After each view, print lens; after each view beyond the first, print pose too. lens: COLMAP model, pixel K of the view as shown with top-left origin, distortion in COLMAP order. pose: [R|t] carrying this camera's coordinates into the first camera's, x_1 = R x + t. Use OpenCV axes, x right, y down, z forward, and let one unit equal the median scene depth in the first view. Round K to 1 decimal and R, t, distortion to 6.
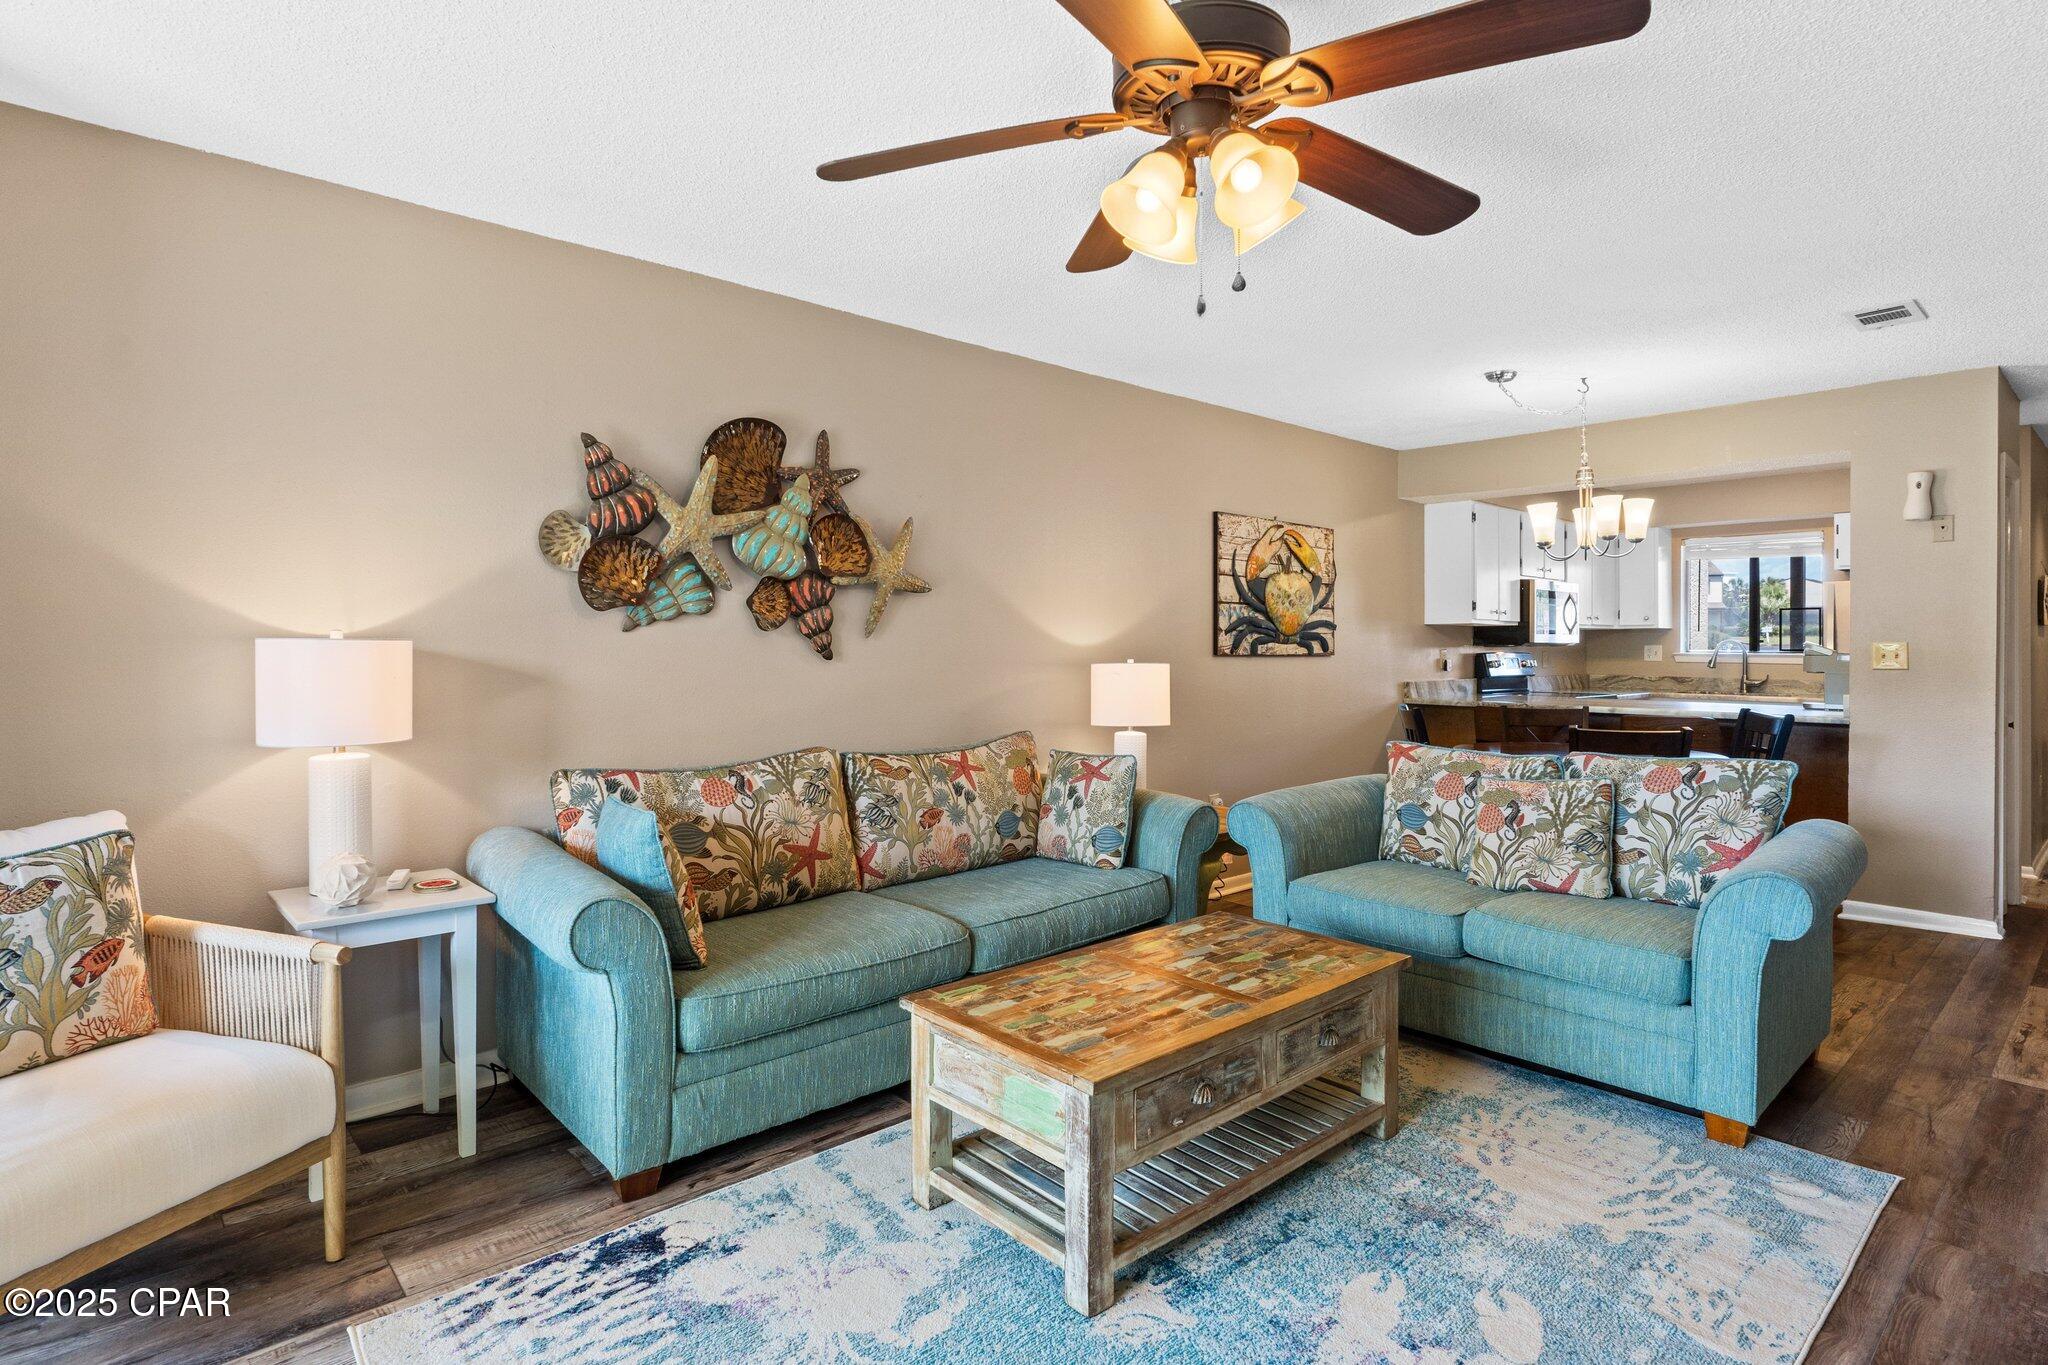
lens RADIAL K [[1046.1, 0, 1013.3], [0, 1046.1, 635.0], [0, 0, 1]] dist [-0.002924, -0.000696]
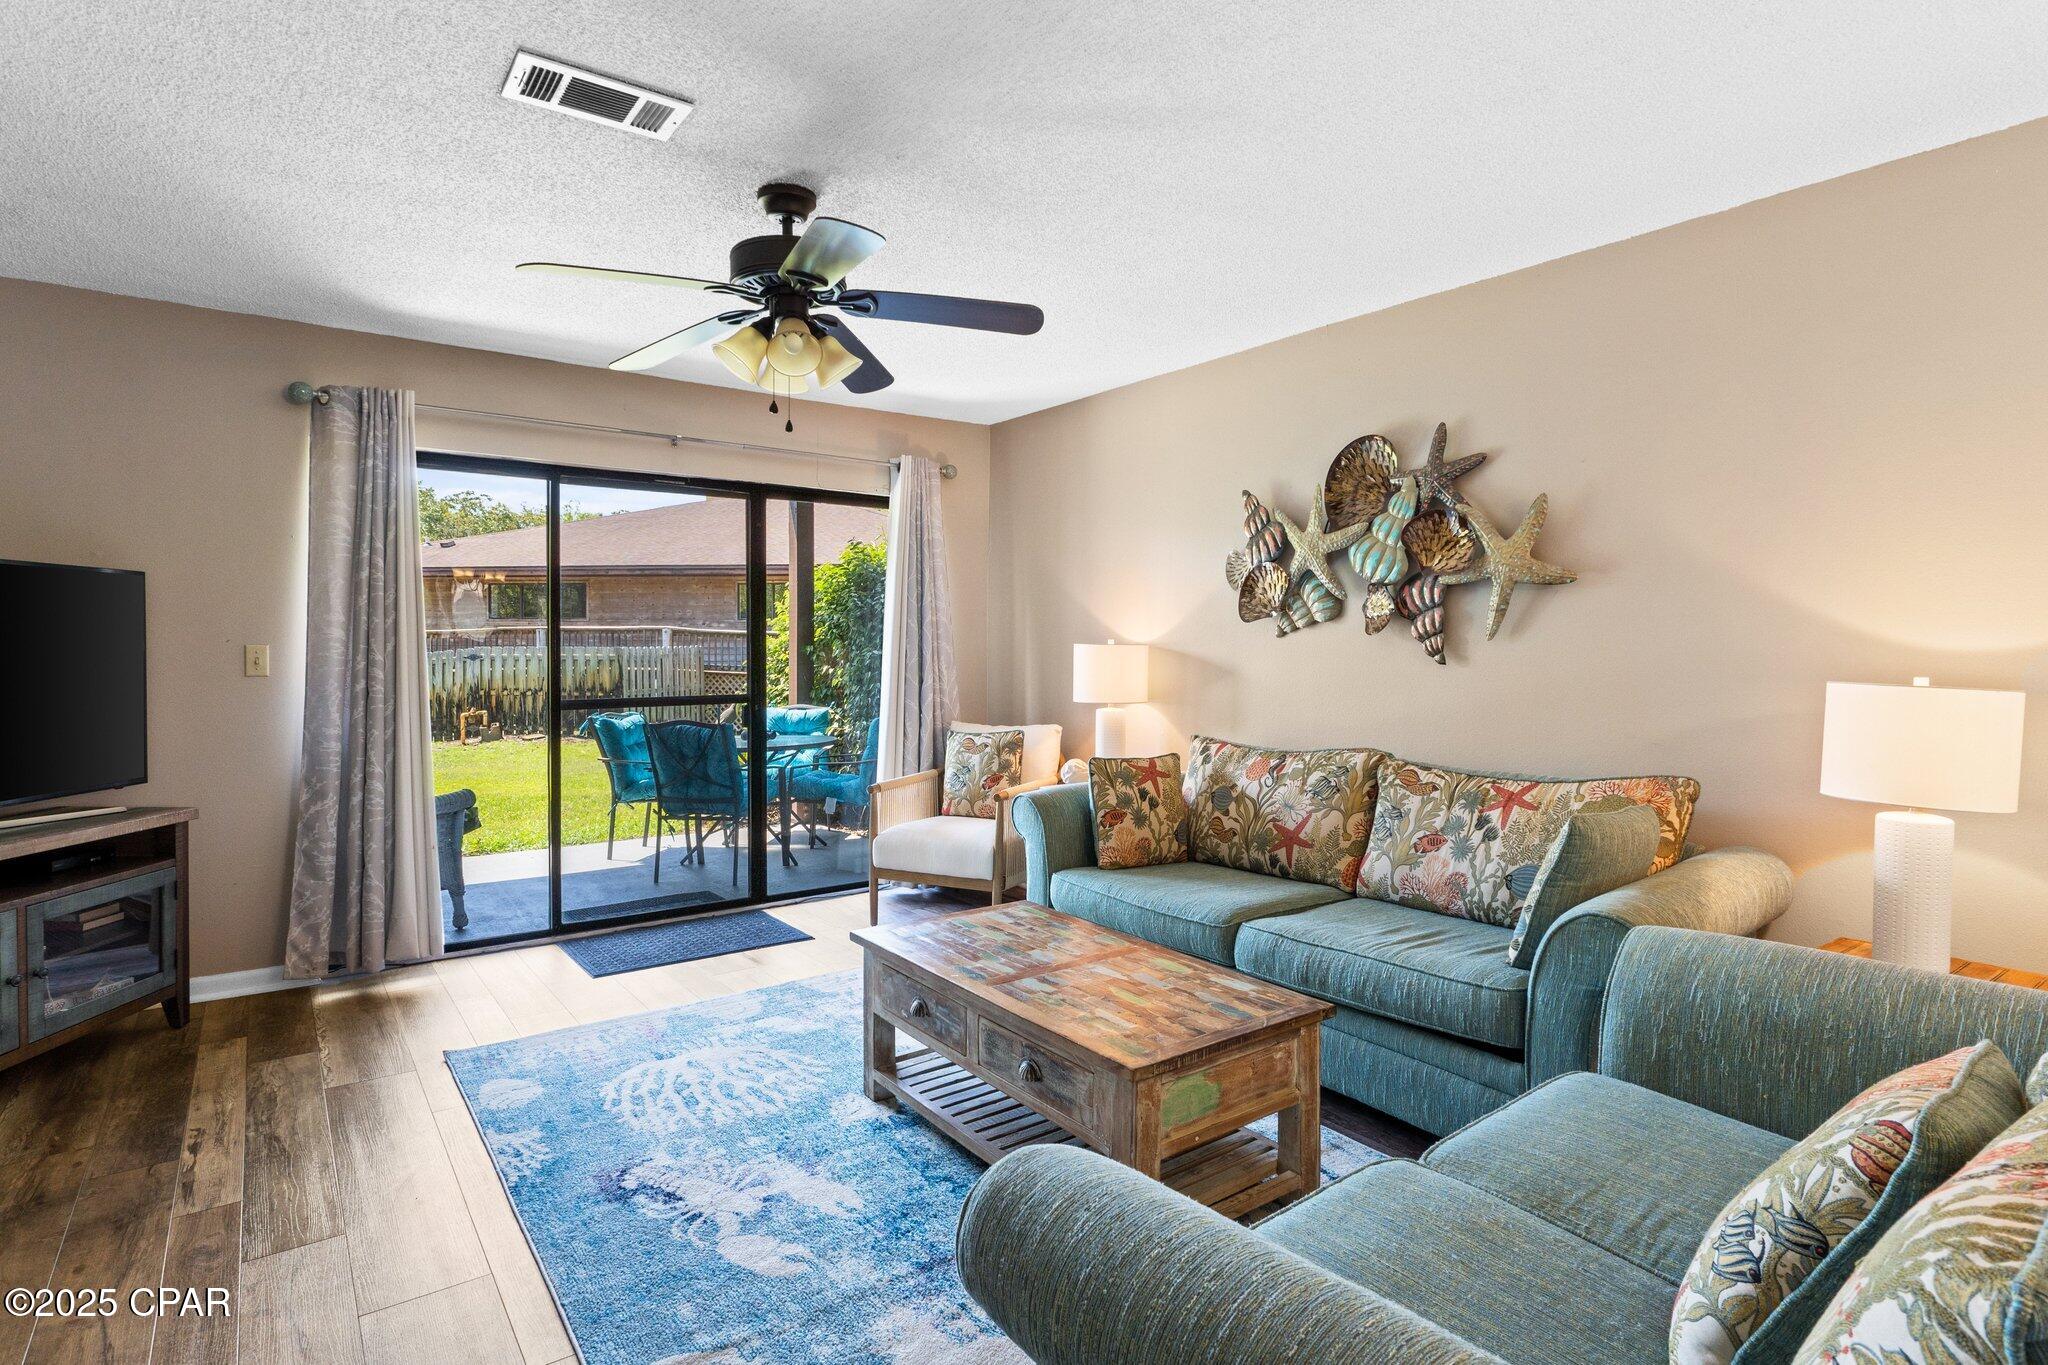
lens RADIAL K [[1039.2, 0, 1024.7], [0, 1039.2, 654.0], [0, 0, 1]] dist [0.000630, -0.000198]
pose [[-0.093004, 0.004631, -0.995655, 0.881651], [0.005060, 0.999978, 0.004178, 0.009308], [0.995653, -0.004649, -0.093025, 0.786401]]
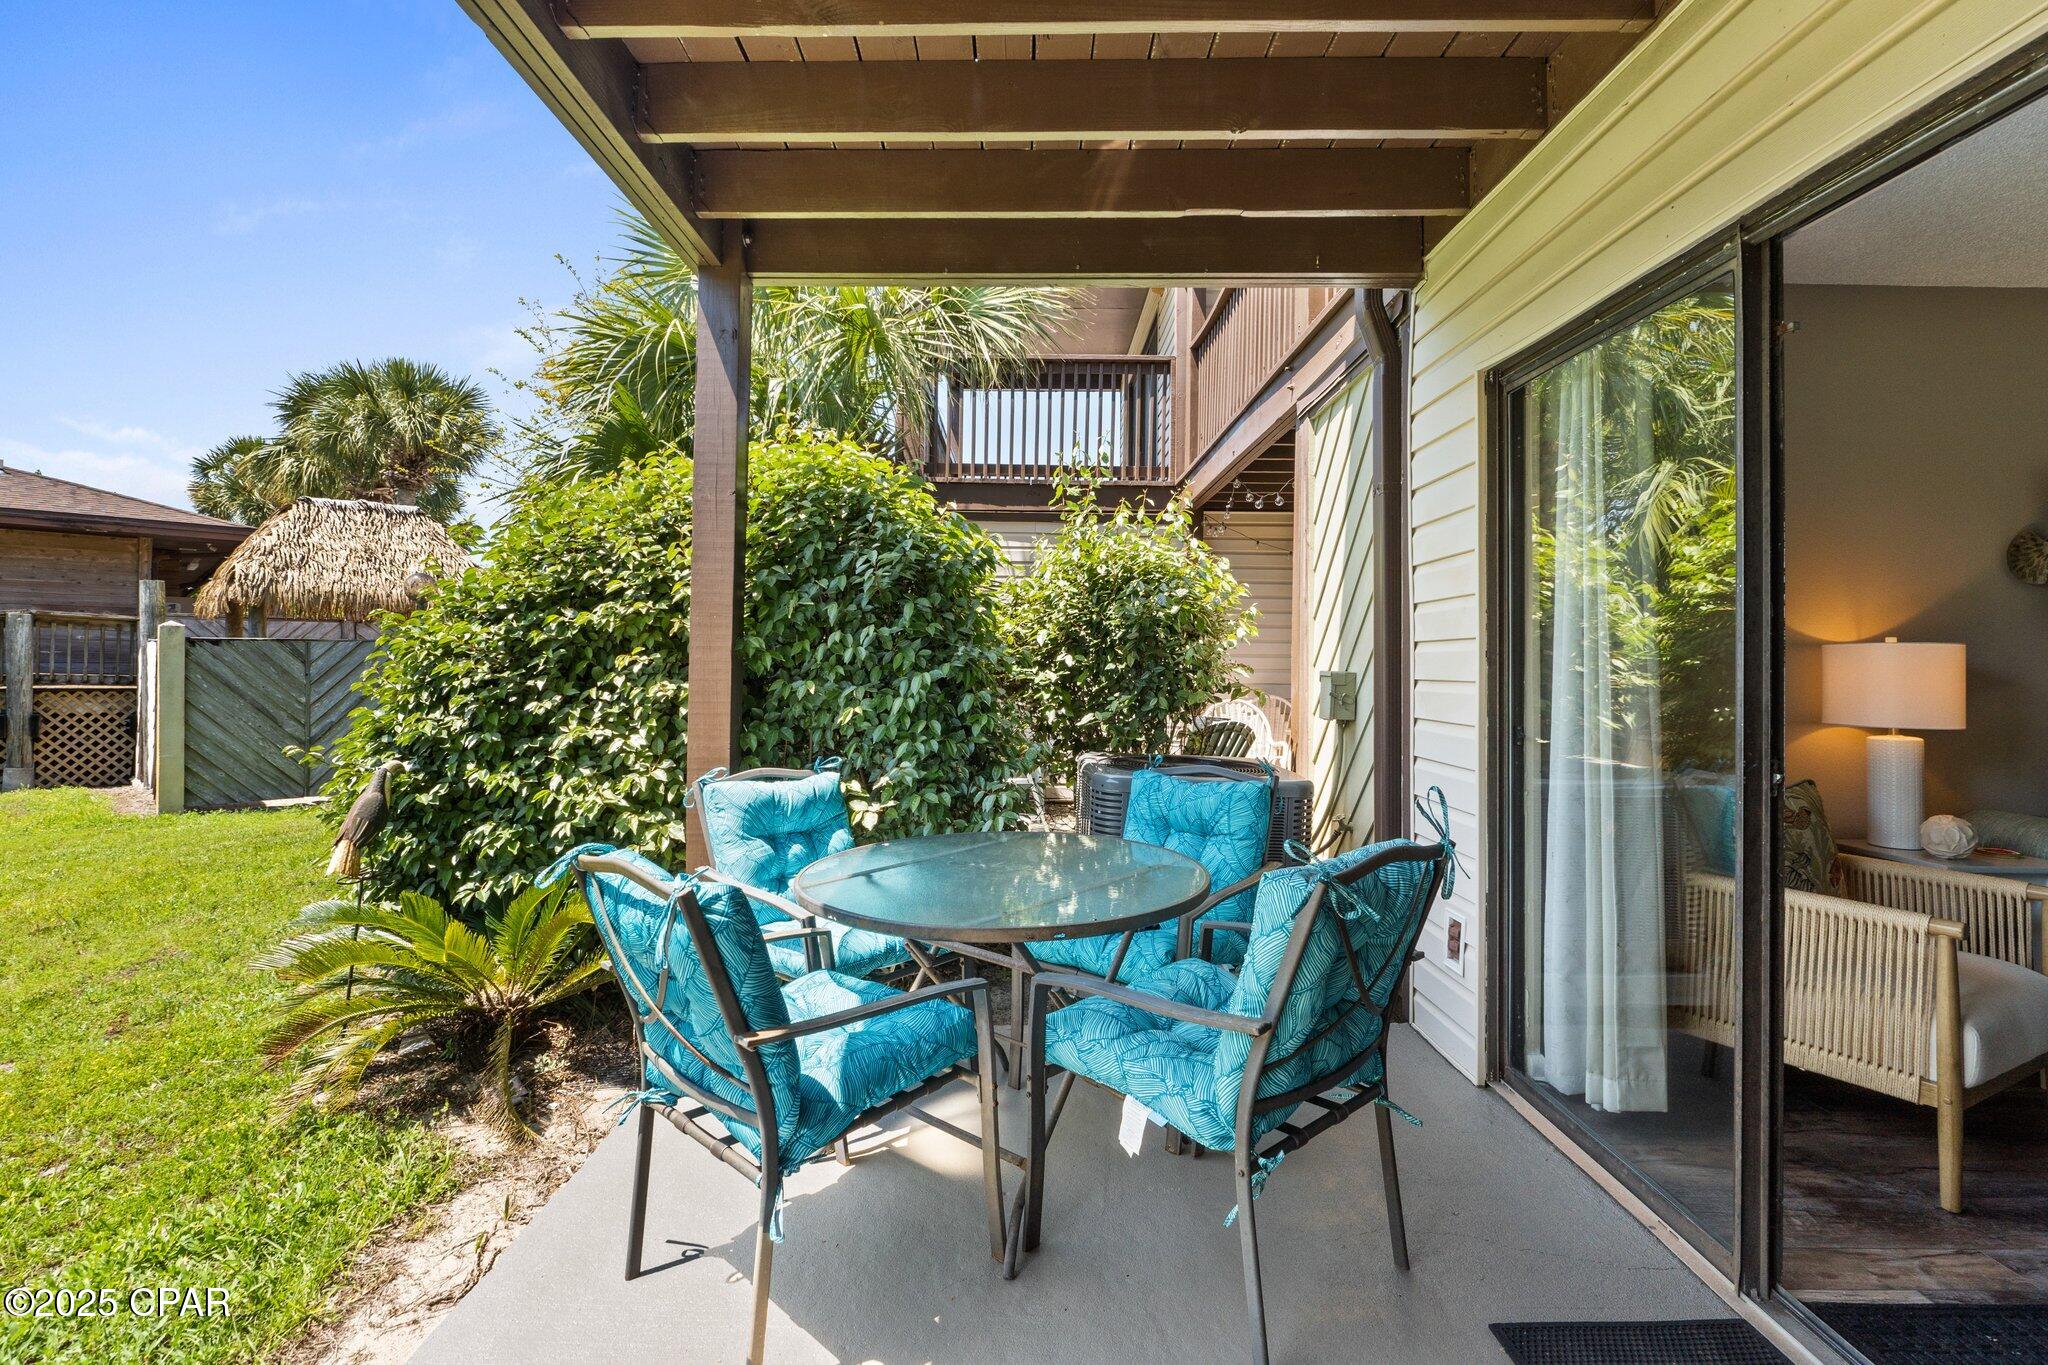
lens RADIAL K [[951.7, 0, 1015.7], [0, 951.7, 672.8], [0, 0, 1]] dist [-0.001331, -0.000008]
pose [[0.726186, 0.010192, -0.687422, -0.459893], [-0.002045, 0.999918, 0.012665, 0.022115], [0.687495, -0.007791, 0.726148, -0.366962]]
